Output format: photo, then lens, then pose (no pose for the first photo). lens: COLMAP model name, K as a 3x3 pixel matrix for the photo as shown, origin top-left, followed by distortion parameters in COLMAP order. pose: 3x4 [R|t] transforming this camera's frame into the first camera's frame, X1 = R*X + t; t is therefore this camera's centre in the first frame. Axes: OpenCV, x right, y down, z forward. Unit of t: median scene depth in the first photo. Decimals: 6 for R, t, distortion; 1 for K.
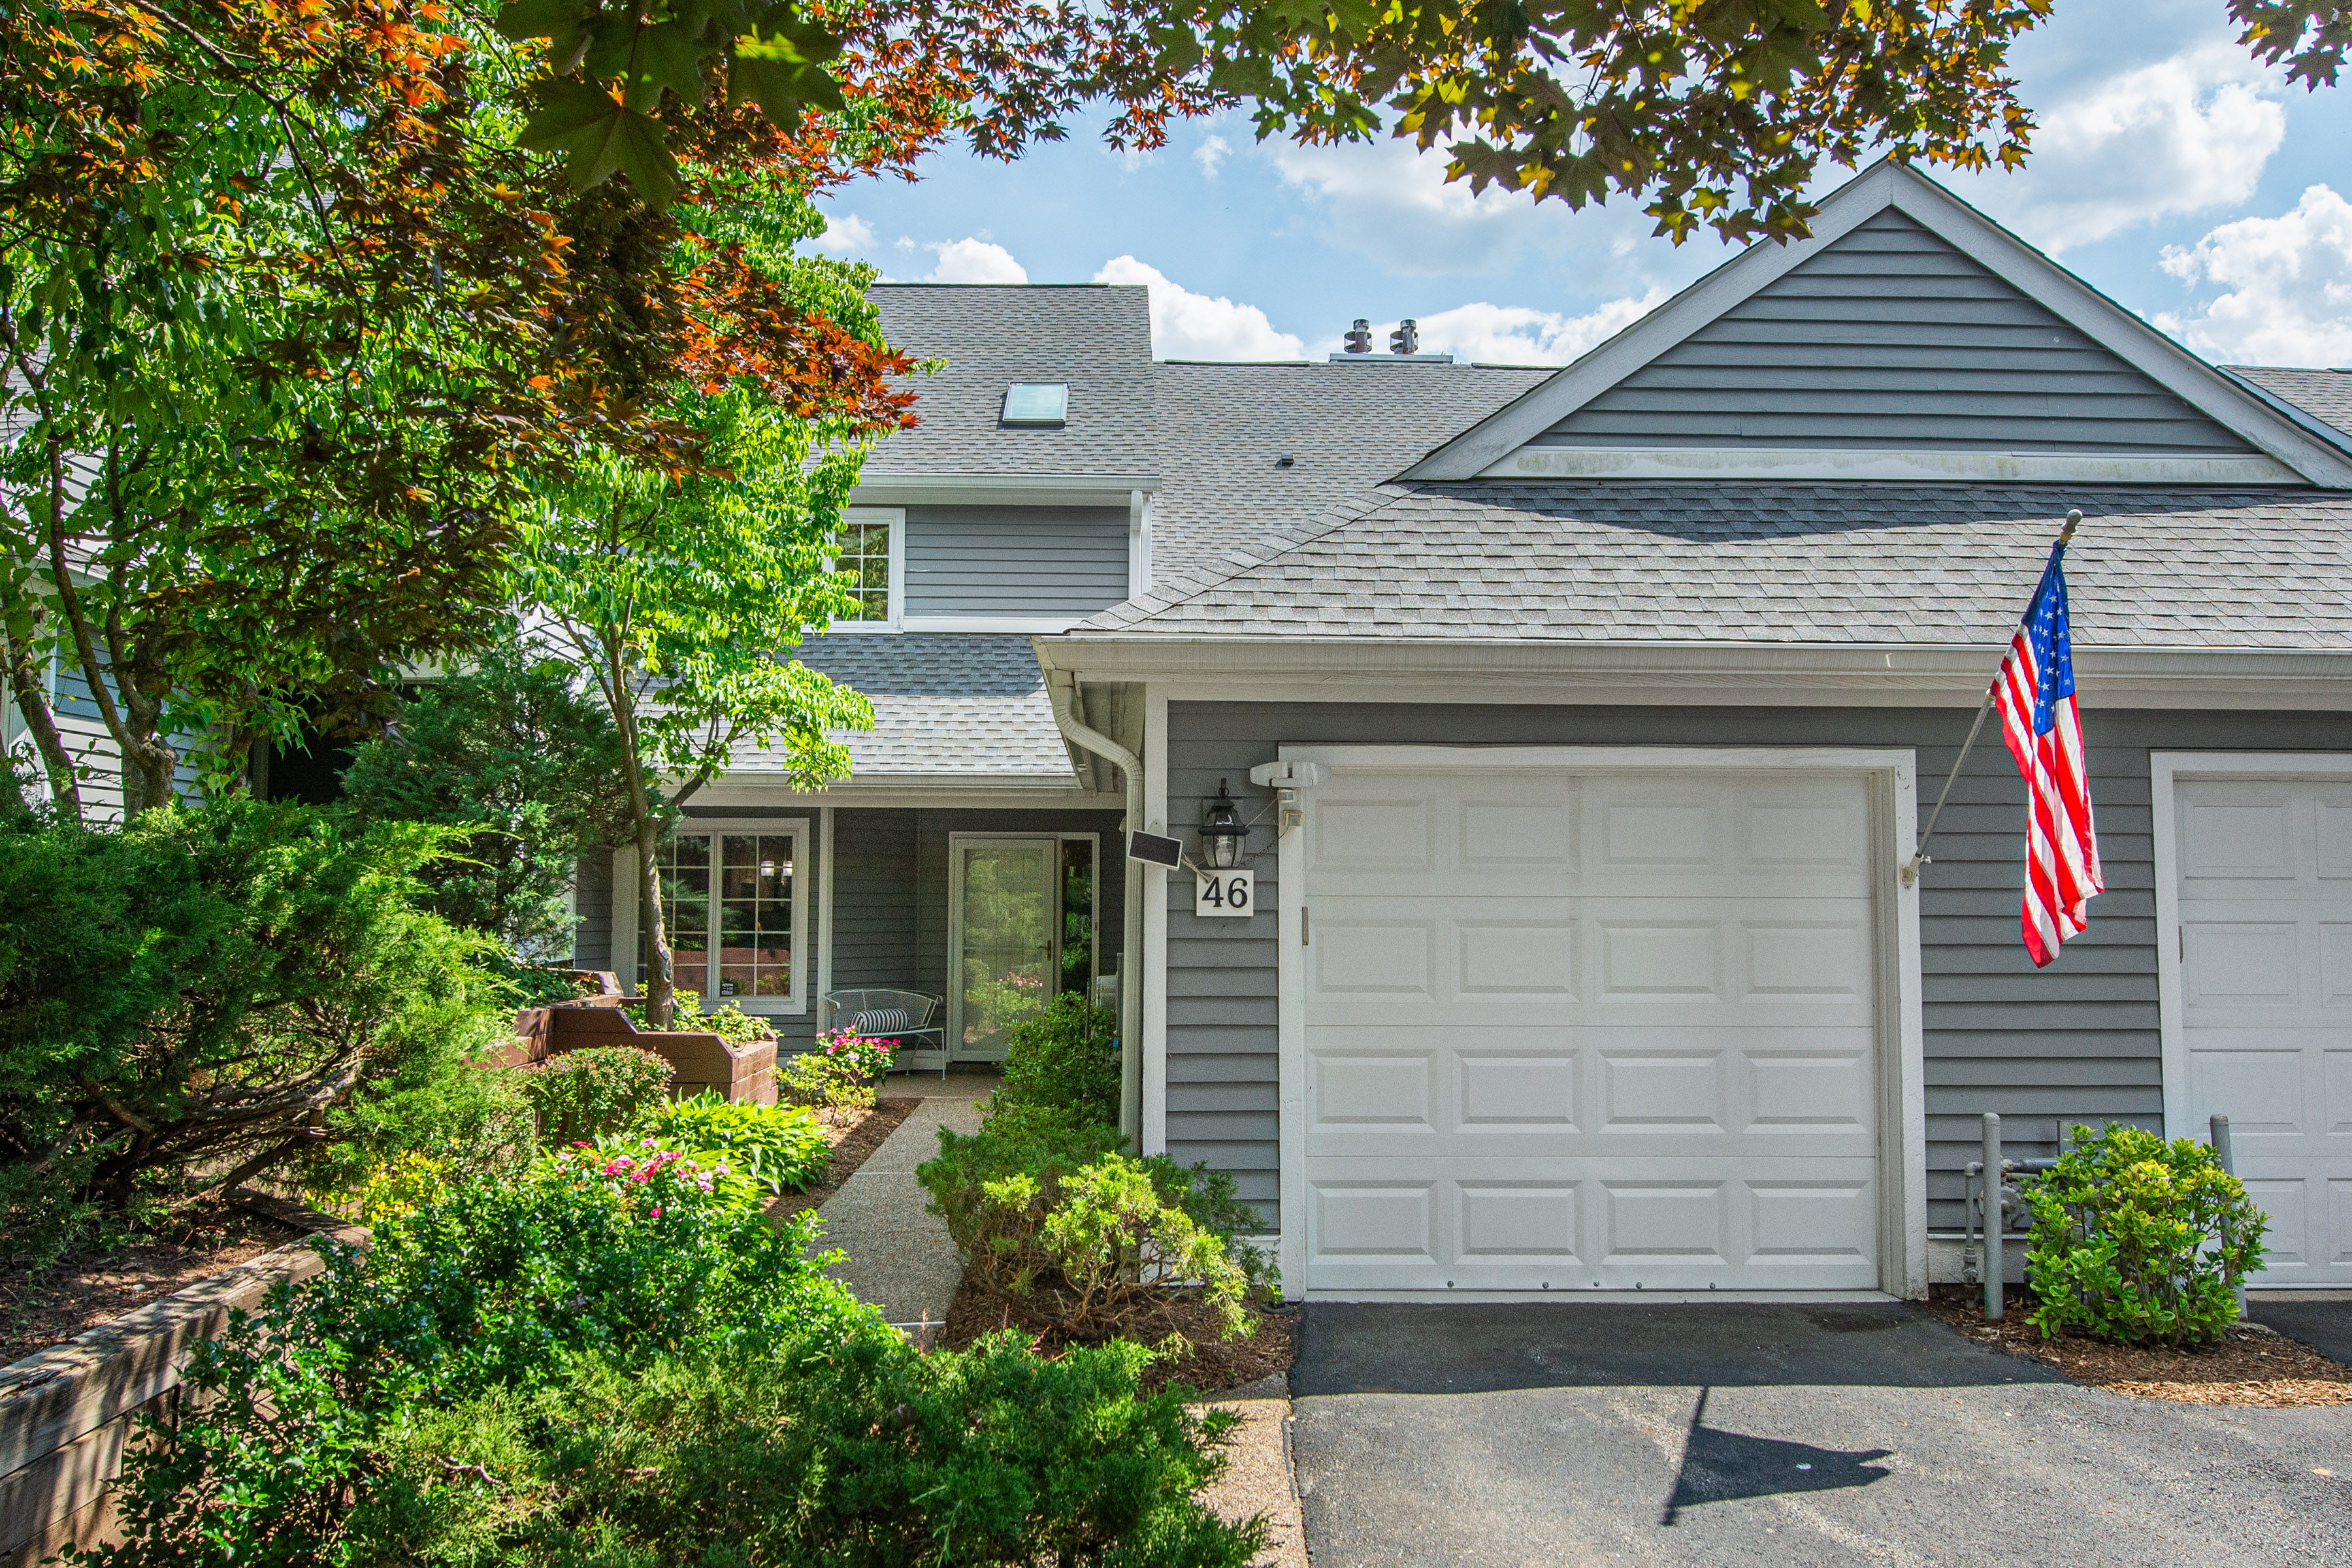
lens RADIAL K [[1762.0, 0, 1176.0], [0, 1762.0, 784.0], [0, 0, 1]] dist [-0.002720, -0.001452]
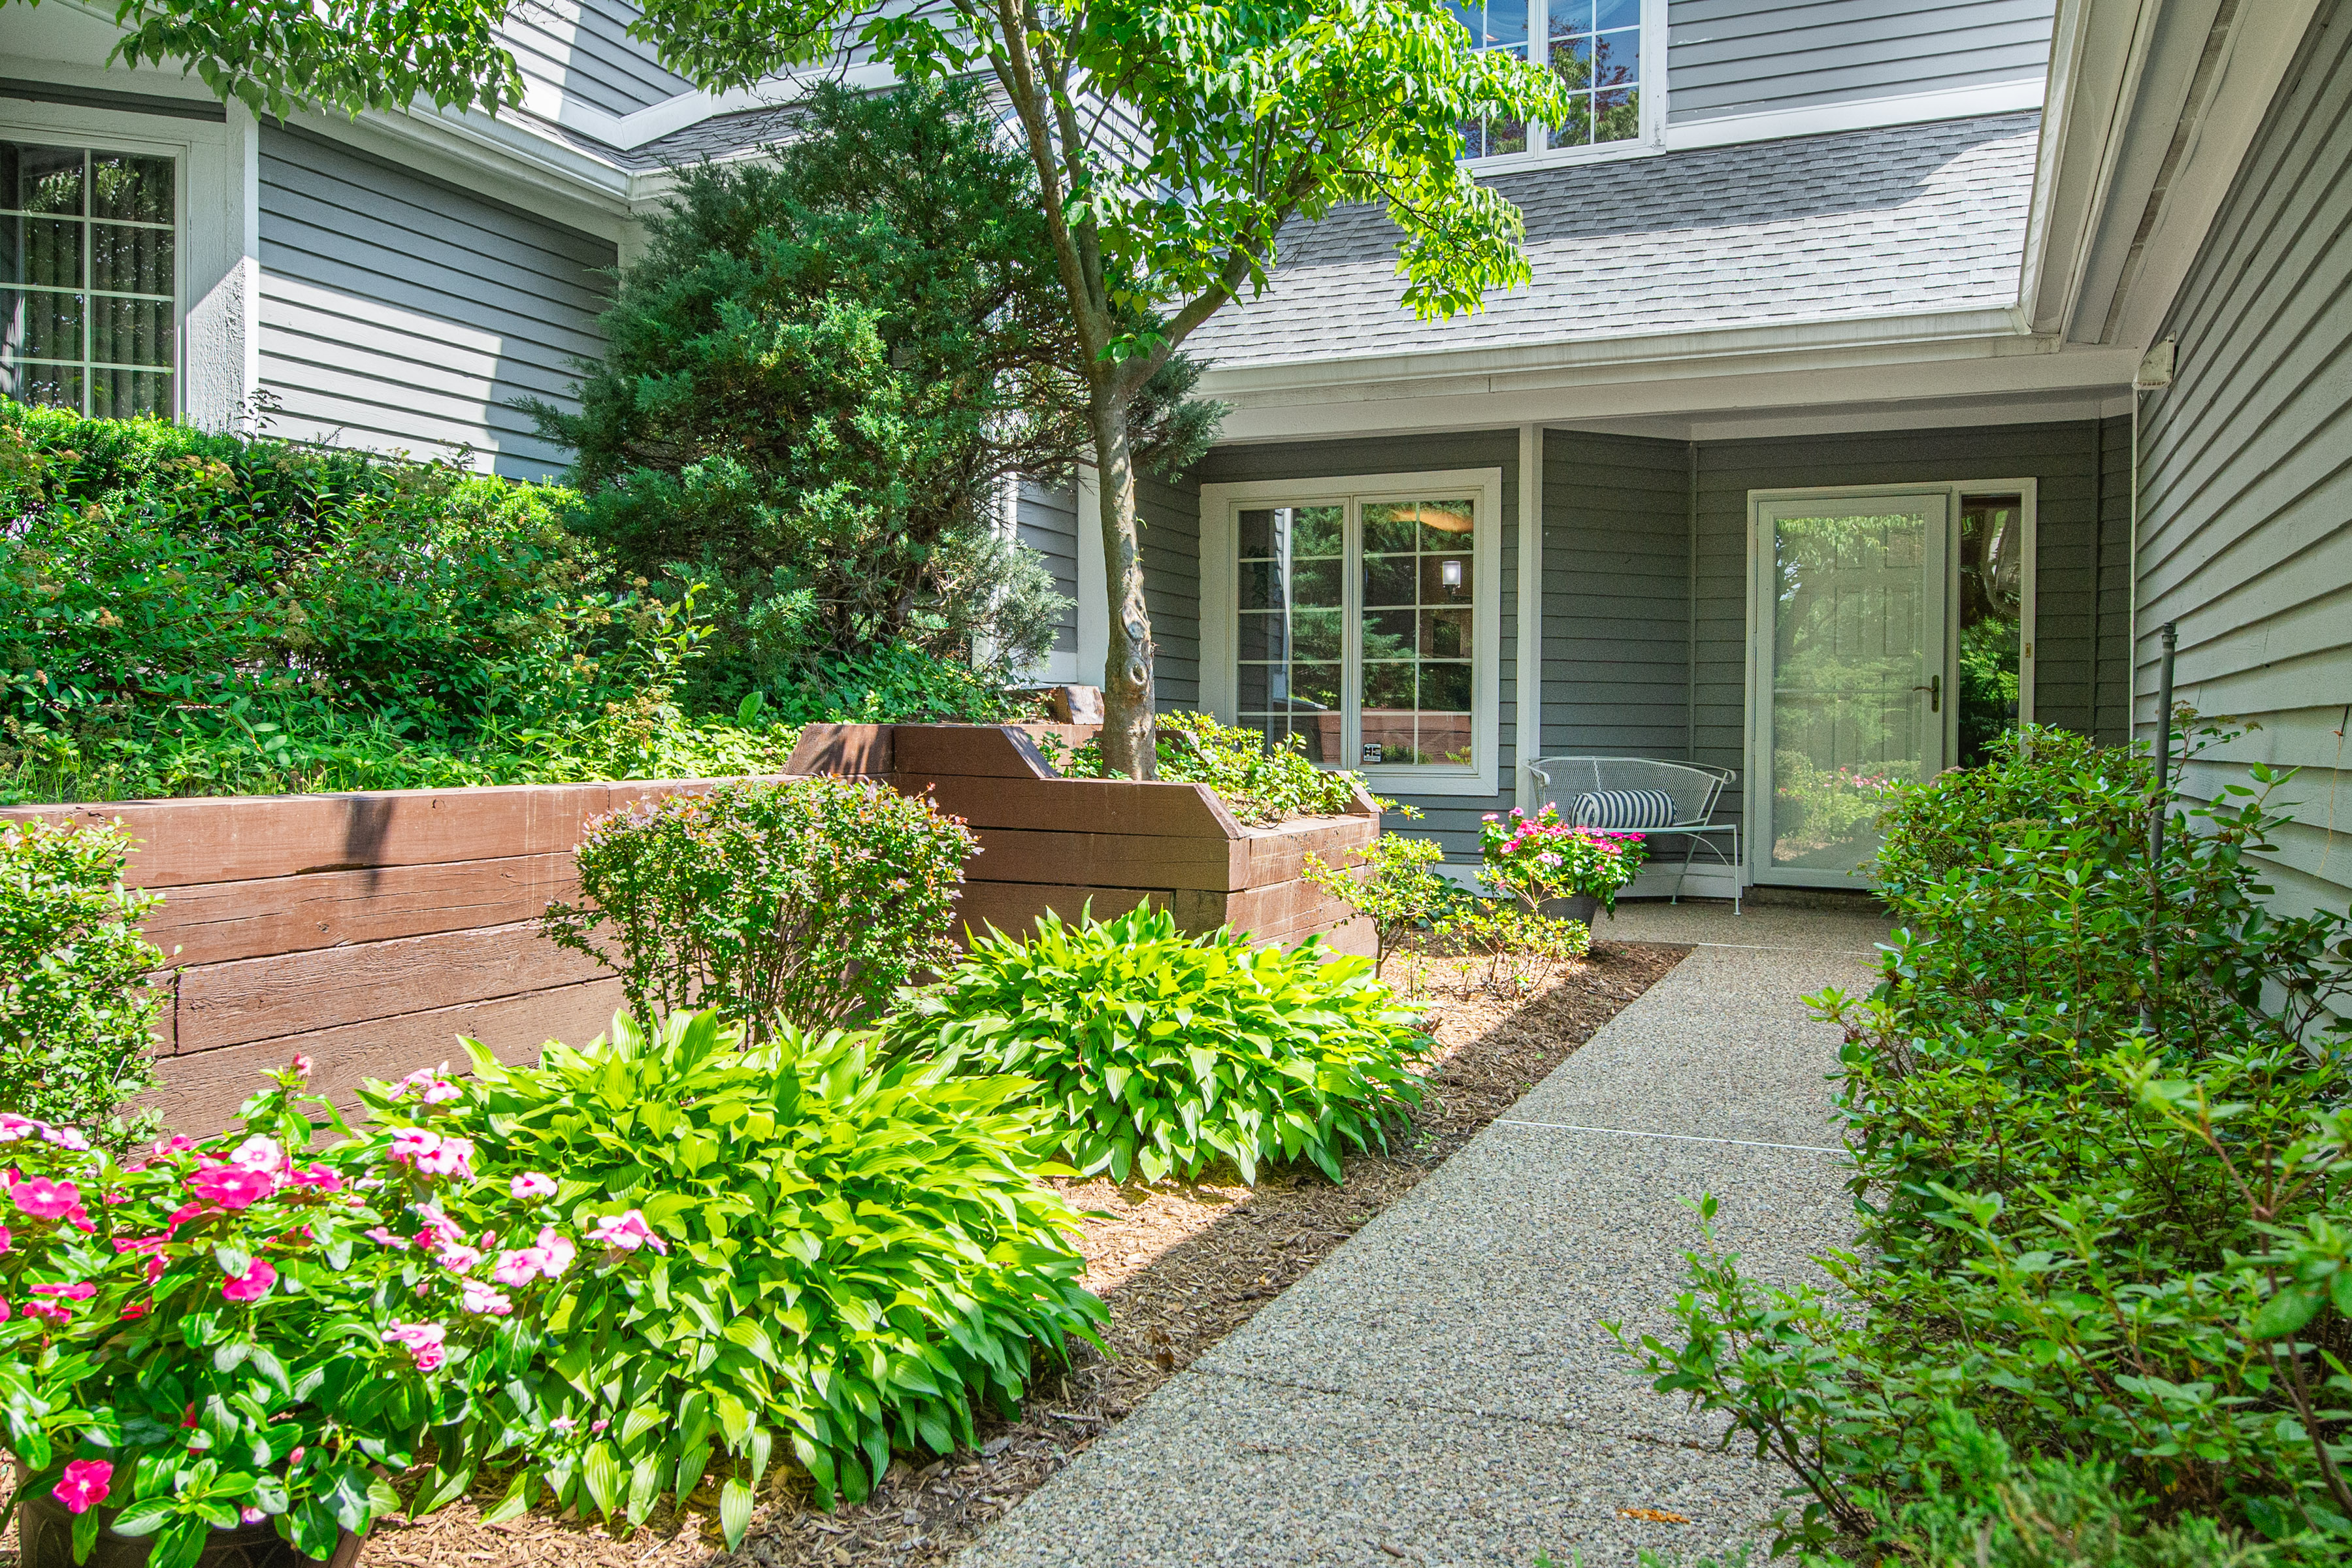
lens RADIAL K [[1762.0, 0, 1176.0], [0, 1762.0, 784.0], [0, 0, 1]] dist [-0.002720, -0.001452]
pose [[0.901868, 0.015210, -0.431744, -0.058172], [0.024871, 0.995894, 0.087038, 0.083626], [0.431295, -0.089235, 0.897787, 0.482723]]
